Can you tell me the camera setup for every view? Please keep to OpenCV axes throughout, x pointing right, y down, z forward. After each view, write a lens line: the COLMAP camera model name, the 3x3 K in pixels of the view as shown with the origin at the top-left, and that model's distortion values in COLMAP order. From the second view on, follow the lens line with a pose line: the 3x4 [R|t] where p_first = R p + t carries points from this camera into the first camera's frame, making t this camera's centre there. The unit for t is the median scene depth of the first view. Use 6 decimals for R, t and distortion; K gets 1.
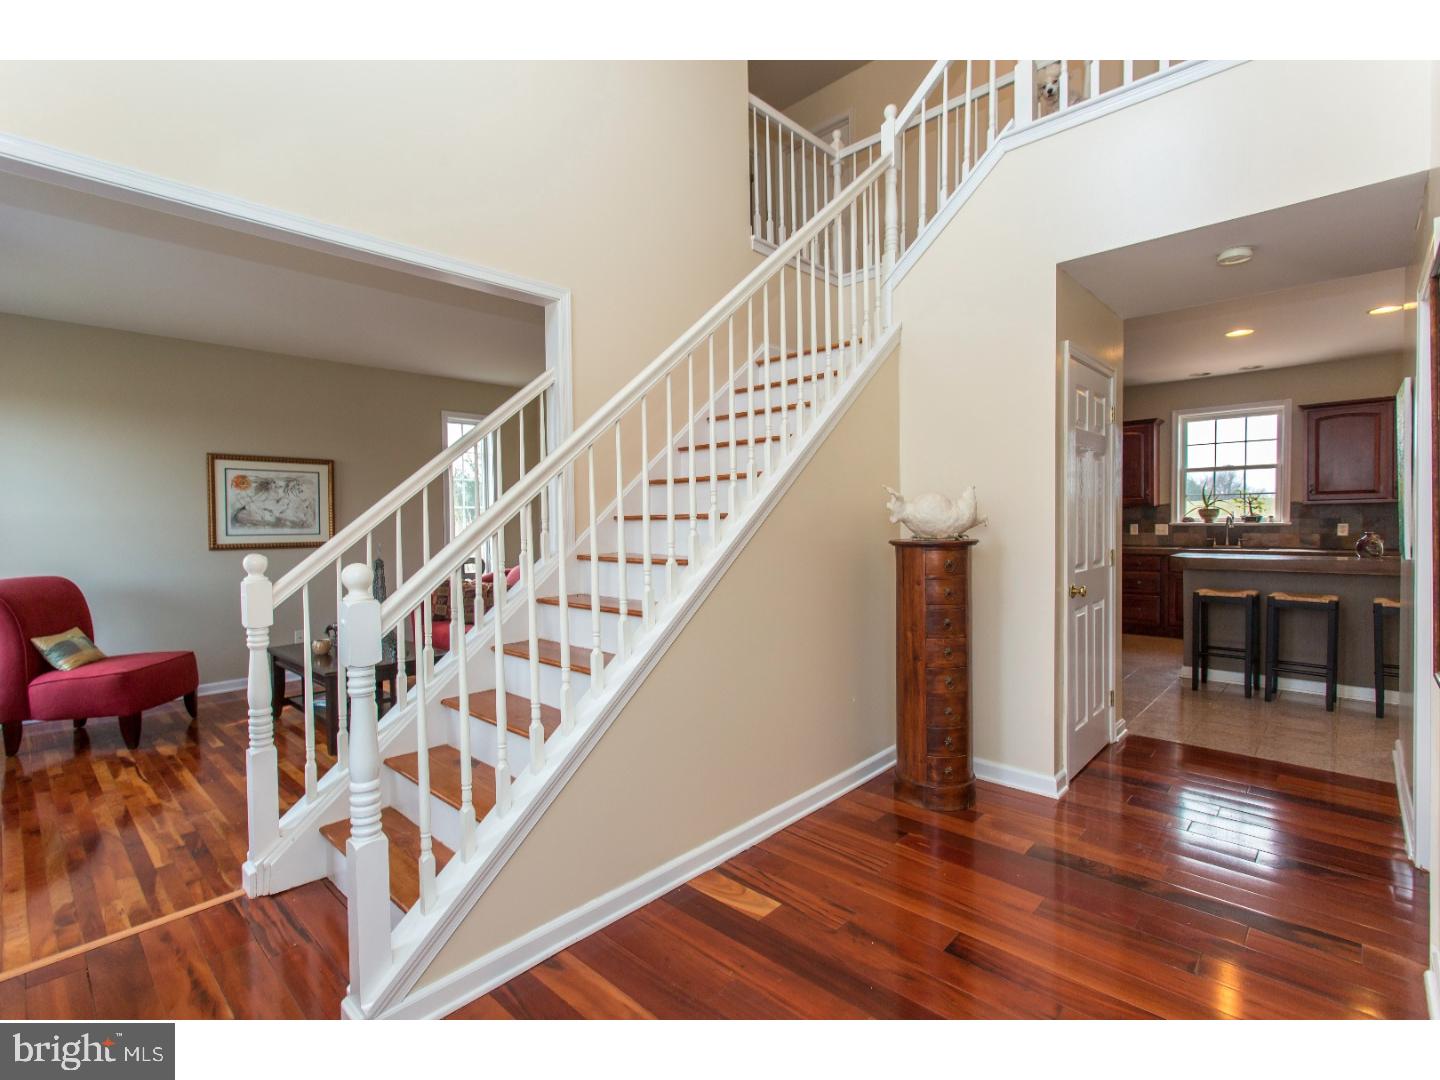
lens RADIAL K [[672.7, 0, 720.0], [0, 672.7, 543.8], [0, 0, 1]] dist [0.006647, 0.000902]
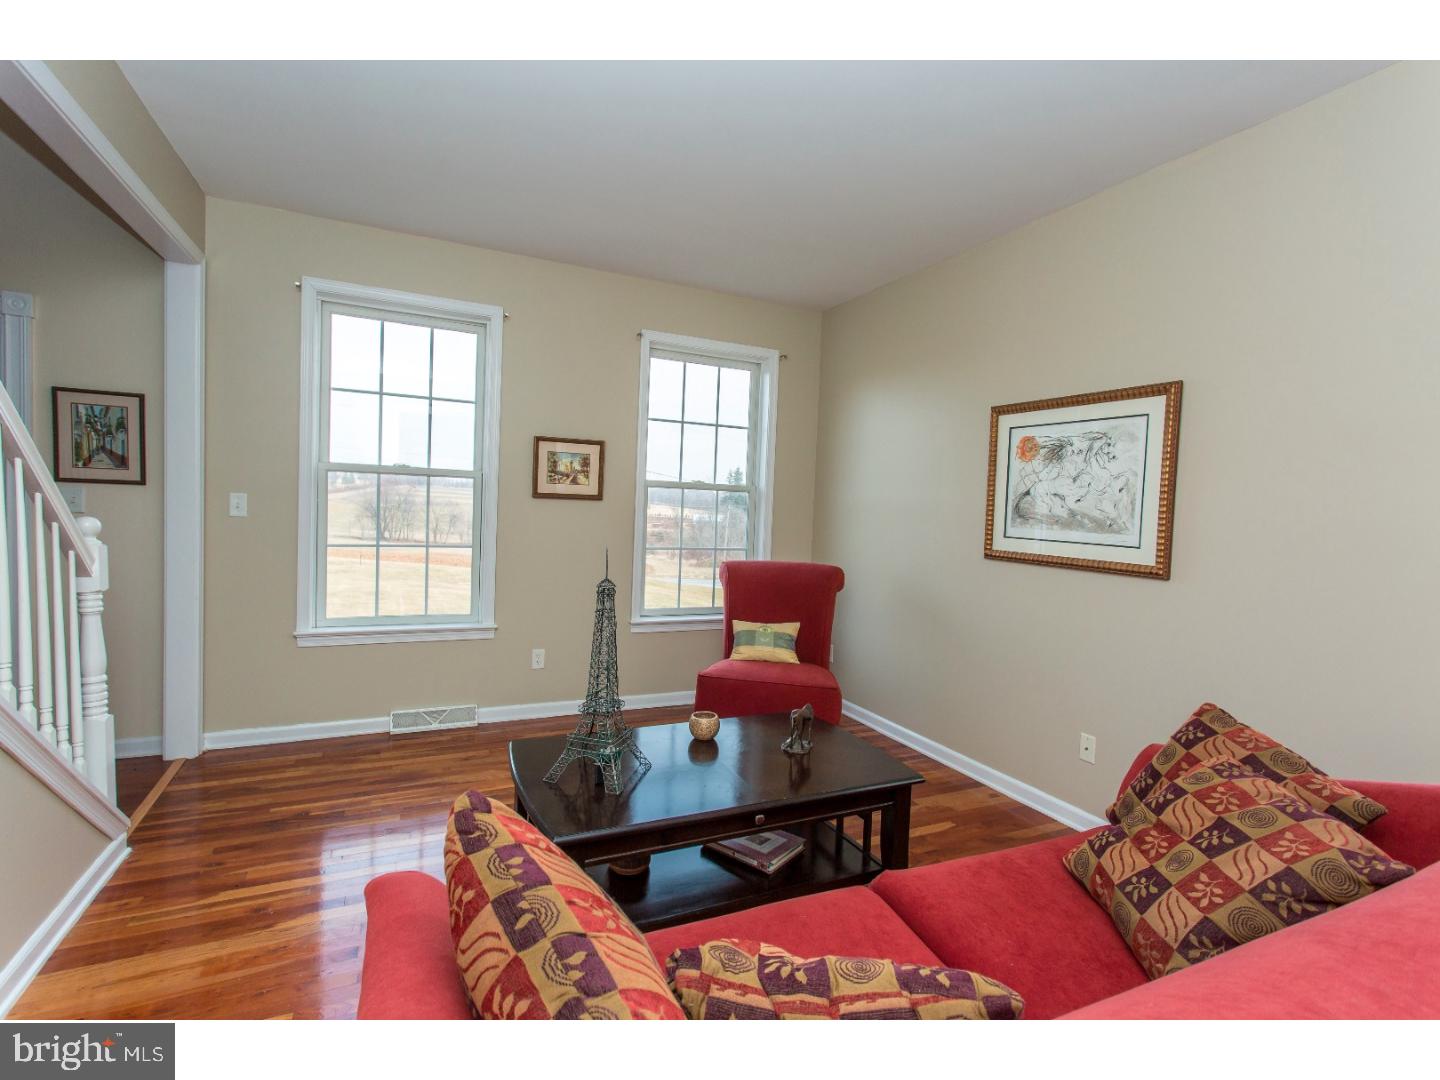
lens RADIAL K [[672.7, 0, 718.6], [0, 672.7, 540.5], [0, 0, 1]] dist [0.006647, 0.000902]
pose [[-0.369919, 0.041330, -0.928144, -0.059142], [-0.073574, 0.994569, 0.073611, -0.034151], [0.926146, 0.095517, -0.364869, 0.952181]]
